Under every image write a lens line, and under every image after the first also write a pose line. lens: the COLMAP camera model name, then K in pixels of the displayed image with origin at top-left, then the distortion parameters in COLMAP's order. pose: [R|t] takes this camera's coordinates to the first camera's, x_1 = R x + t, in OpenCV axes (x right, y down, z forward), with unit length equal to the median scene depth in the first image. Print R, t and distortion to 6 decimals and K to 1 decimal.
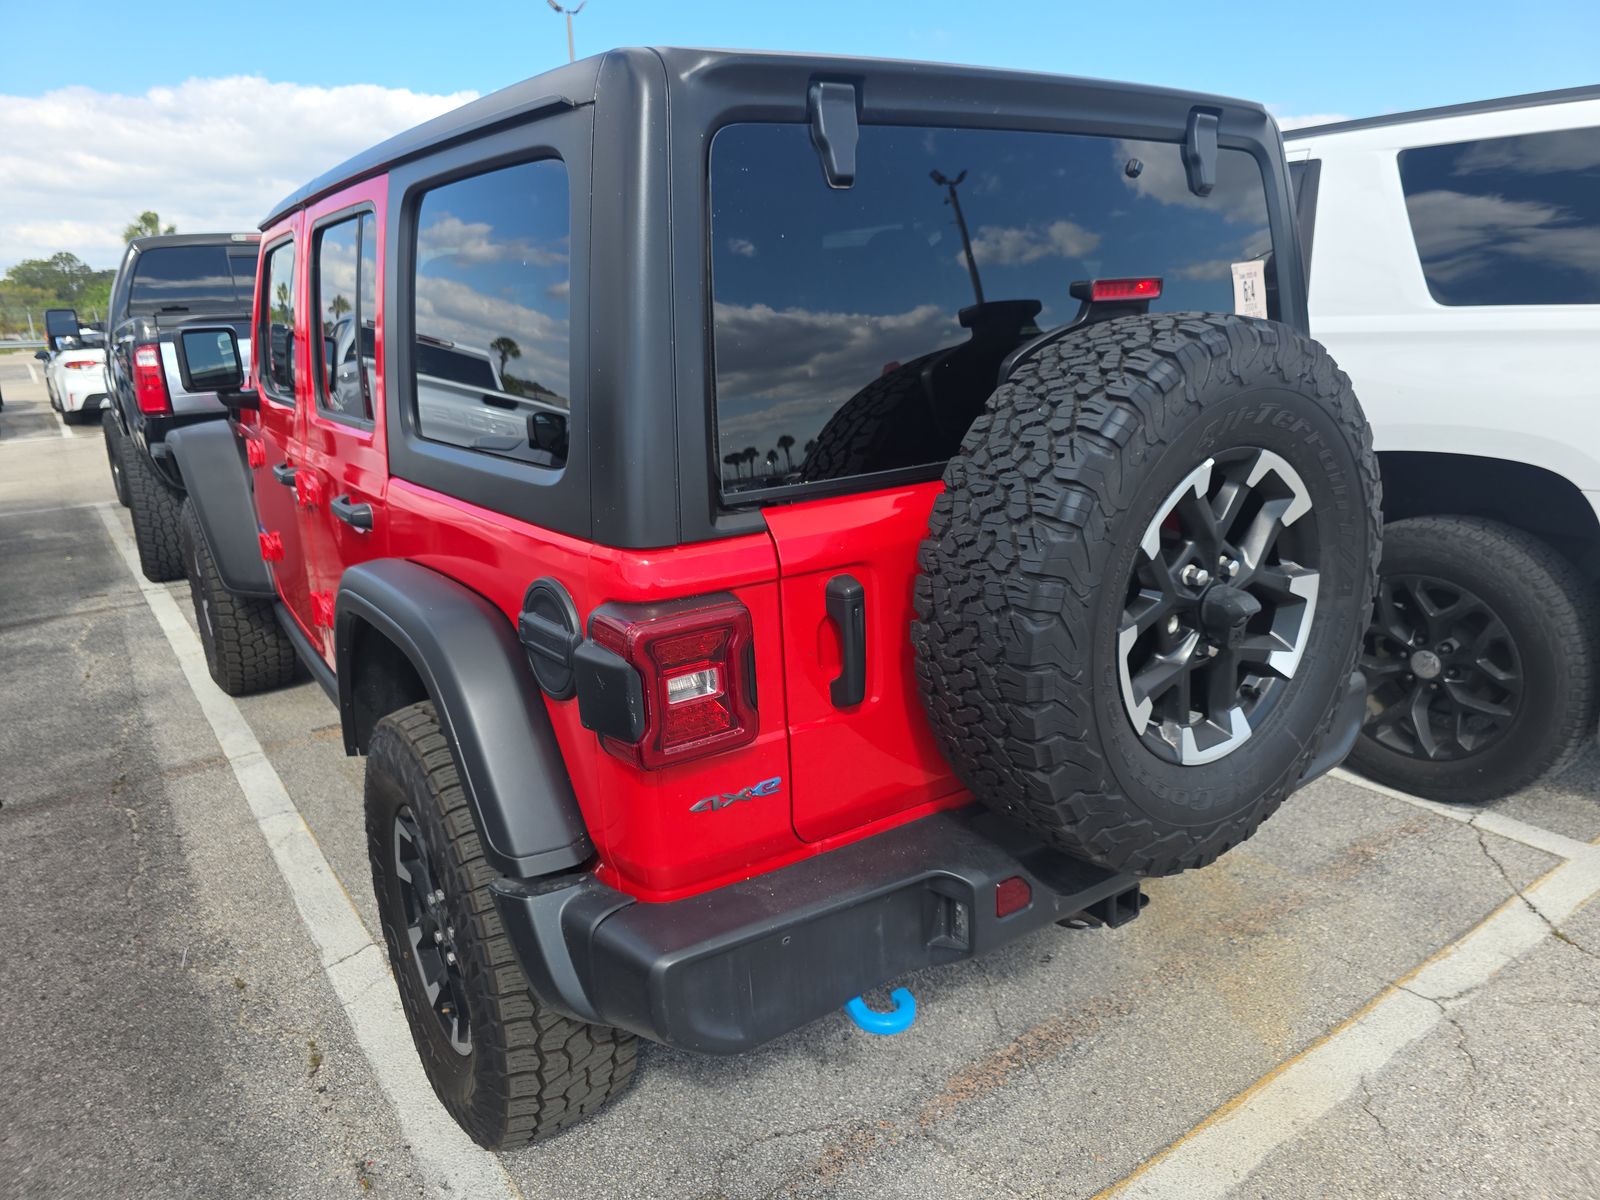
lens RADIAL K [[1112.1, 0, 833.2], [0, 1112.1, 600.4], [0, 0, 1]] dist [0.024575, -0.003275]
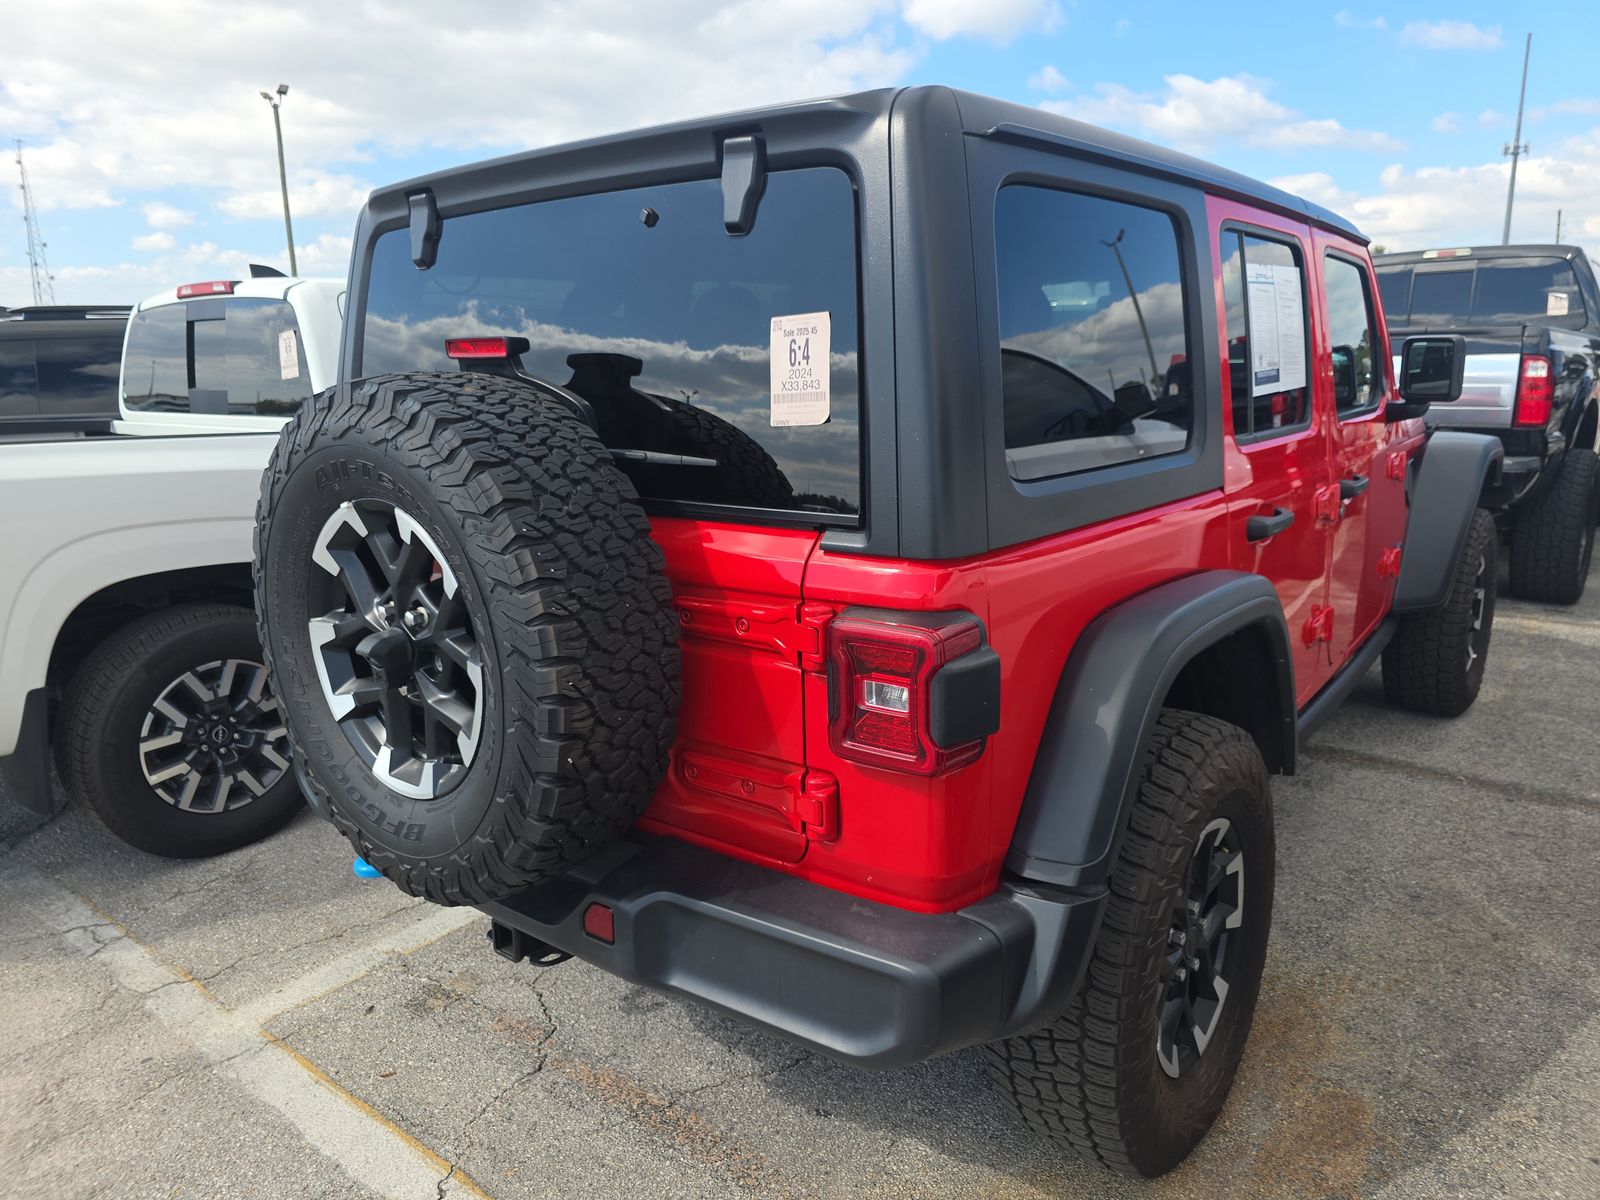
lens RADIAL K [[1123.8, 0, 800.8], [0, 1123.8, 589.2], [0, 0, 1]] dist [0.025915, -0.005597]
pose [[0.262518, 0.233119, -0.936344, 1.390652], [-0.247446, 0.954193, 0.168187, -0.312127], [0.932660, 0.187543, 0.308177, 0.986746]]
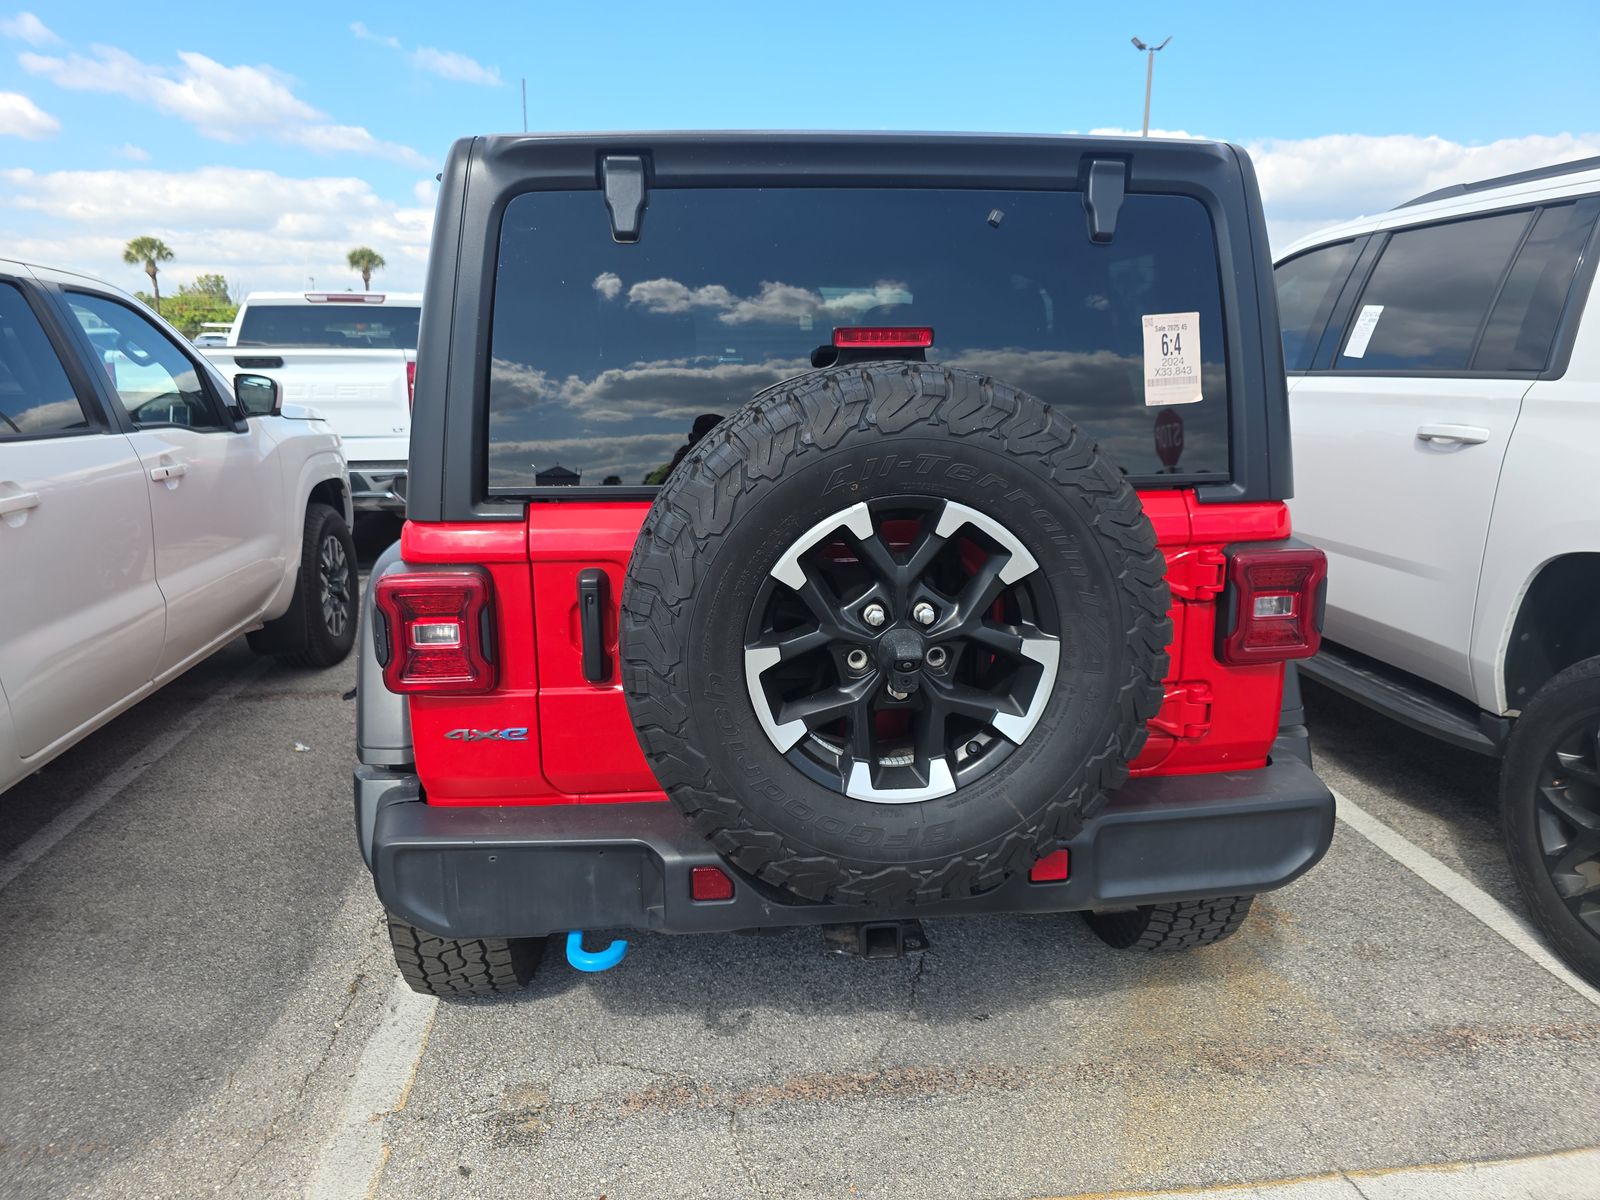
lens RADIAL K [[1122.3, 0, 799.5], [0, 1122.3, 604.9], [0, 0, 1]] dist [0.041202, -0.031702]
pose [[0.868038, 0.146157, -0.474498, 0.719323], [-0.158679, 0.987234, 0.013808, -0.033778], [0.470458, 0.063307, 0.880149, 0.054832]]
